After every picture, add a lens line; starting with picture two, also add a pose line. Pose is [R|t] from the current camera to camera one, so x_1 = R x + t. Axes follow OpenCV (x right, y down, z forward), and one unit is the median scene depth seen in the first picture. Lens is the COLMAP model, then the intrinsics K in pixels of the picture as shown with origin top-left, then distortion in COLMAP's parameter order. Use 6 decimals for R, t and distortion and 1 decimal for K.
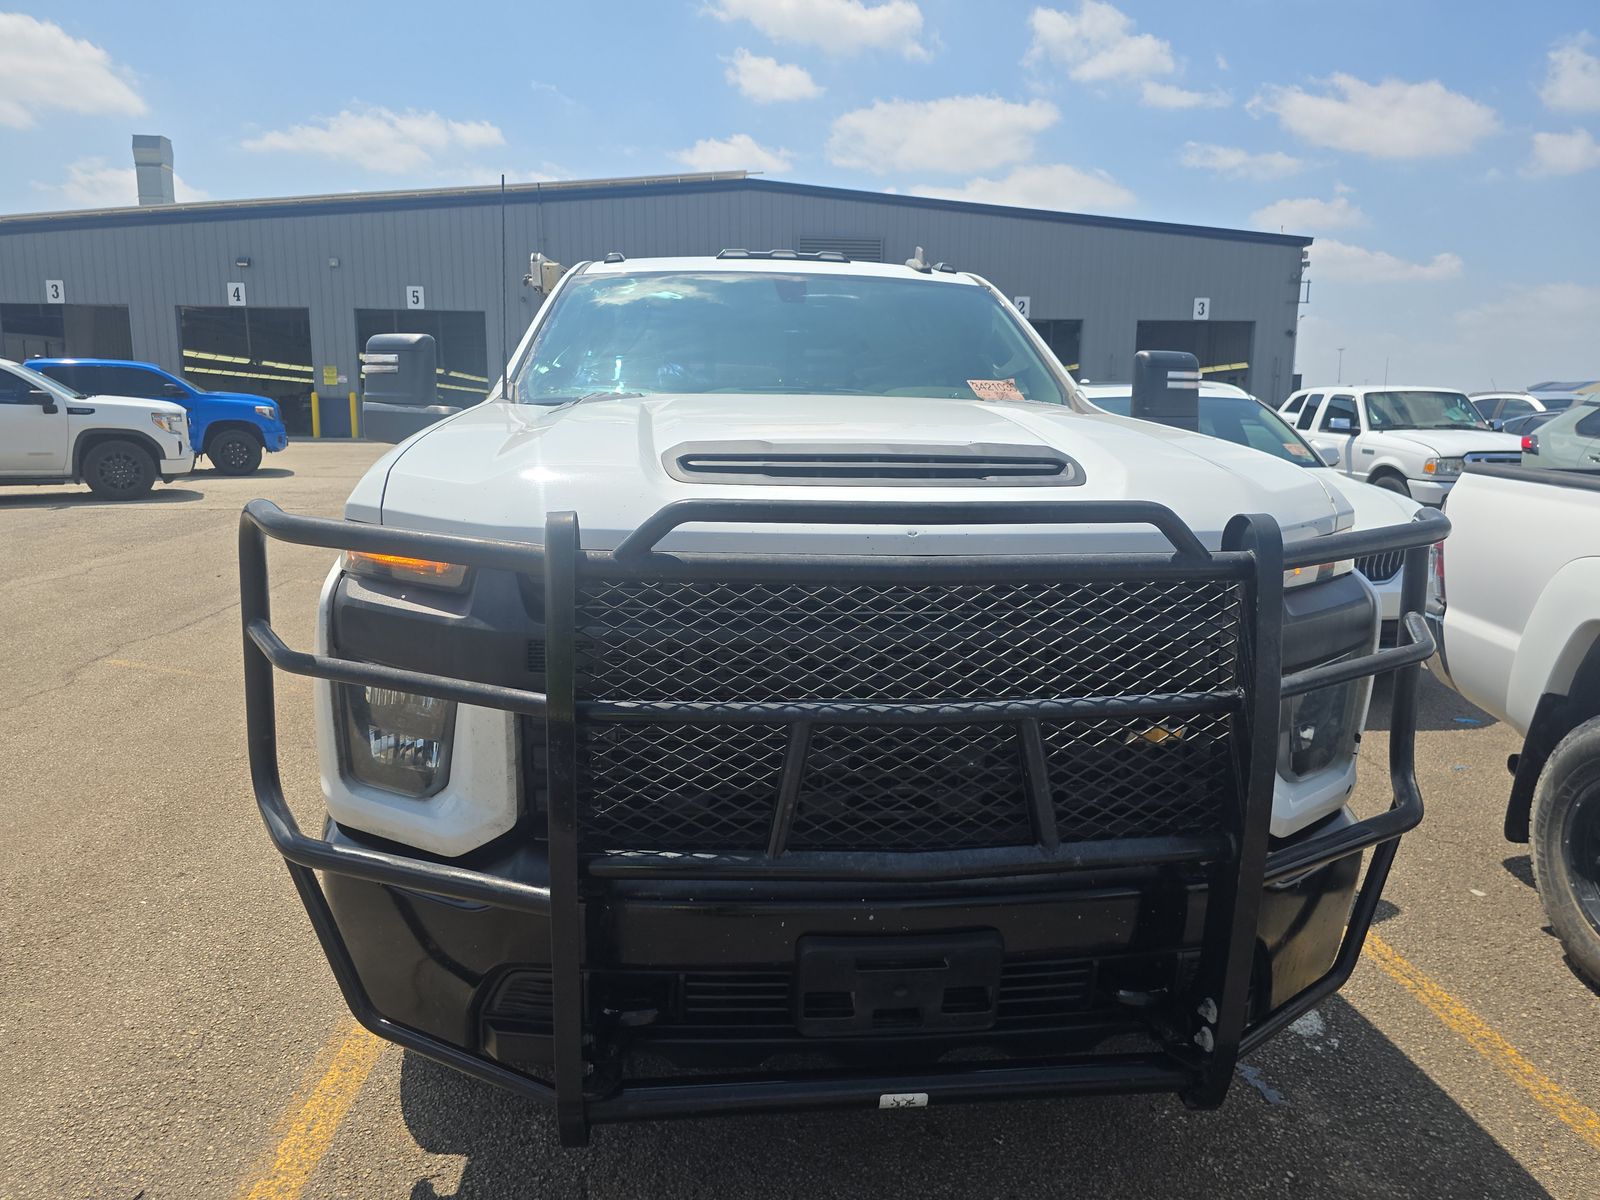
lens RADIAL K [[1089.5, 0, 797.2], [0, 1089.5, 588.9], [0, 0, 1]] dist [0.051952, -0.054306]
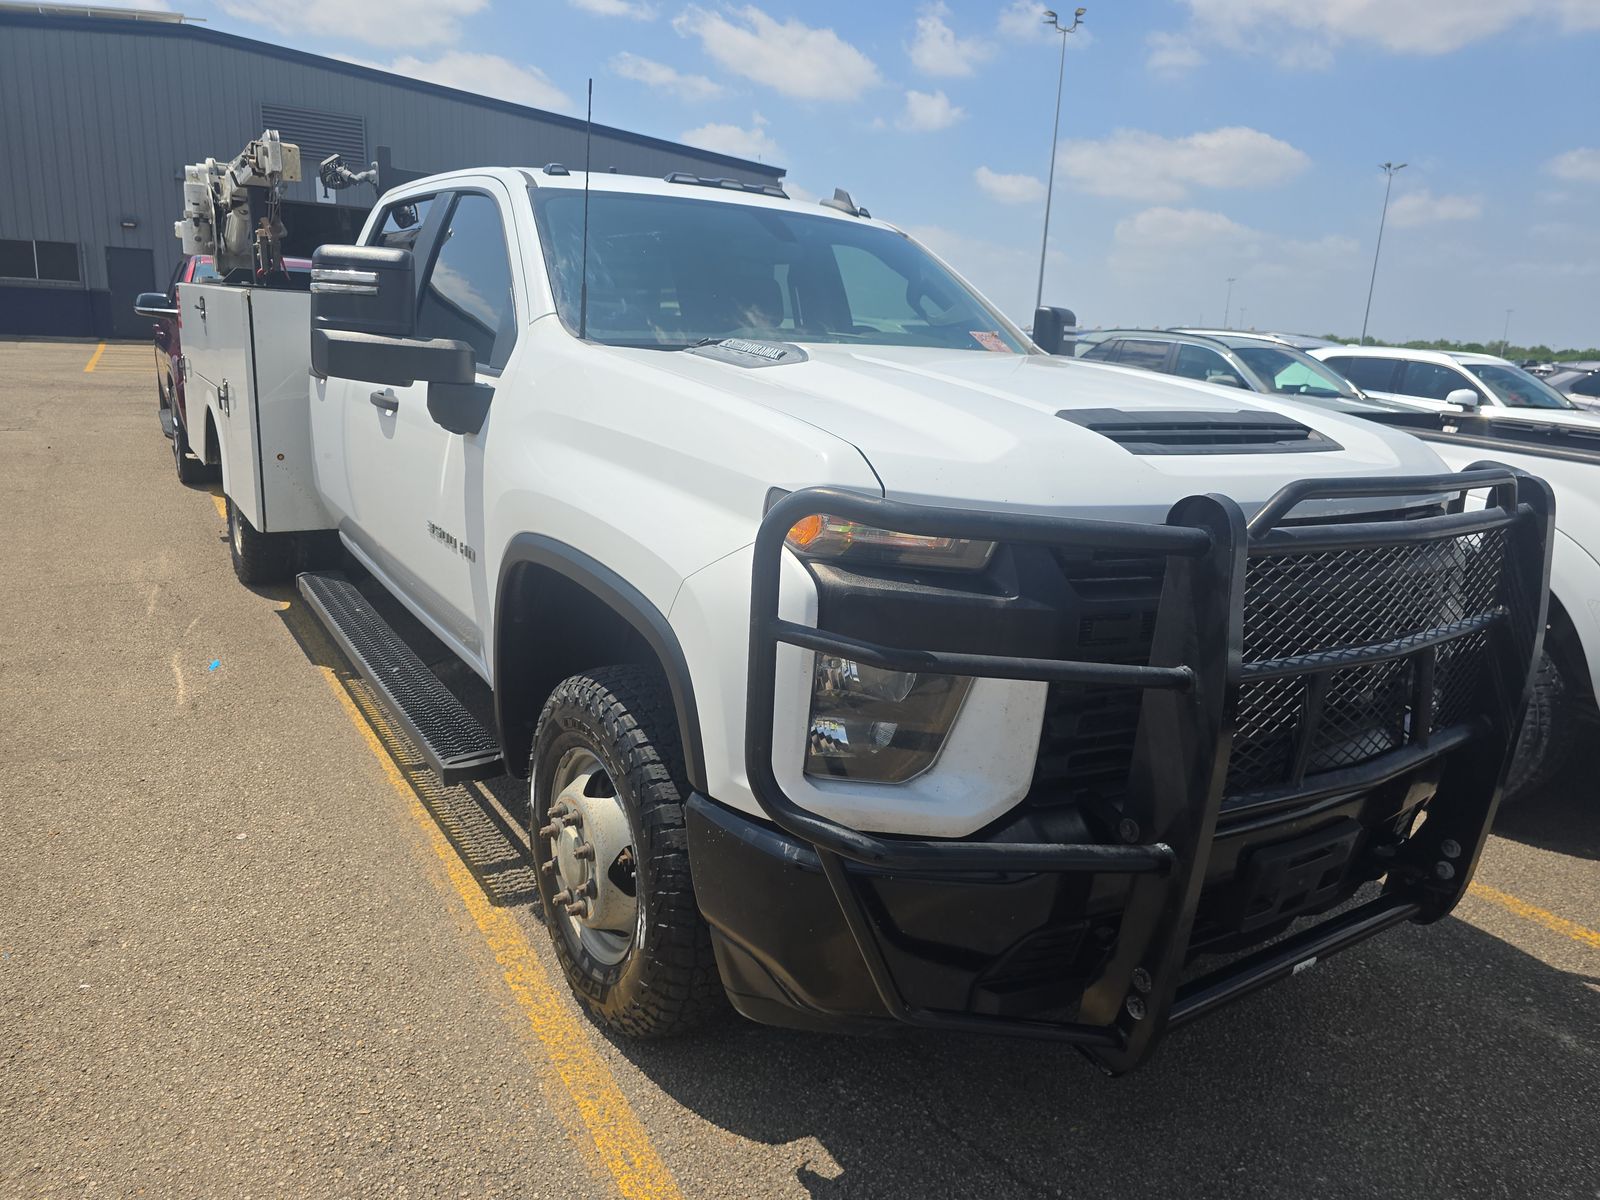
lens RADIAL K [[1102.6, 0, 800.0], [0, 1102.6, 600.0], [0, 0, 1]] dist [0.002318, -0.001575]
pose [[0.883379, -0.075804, 0.462488, -0.817860], [0.034507, 0.994674, 0.097121, -0.066583], [-0.467387, -0.069835, 0.881290, 0.185842]]
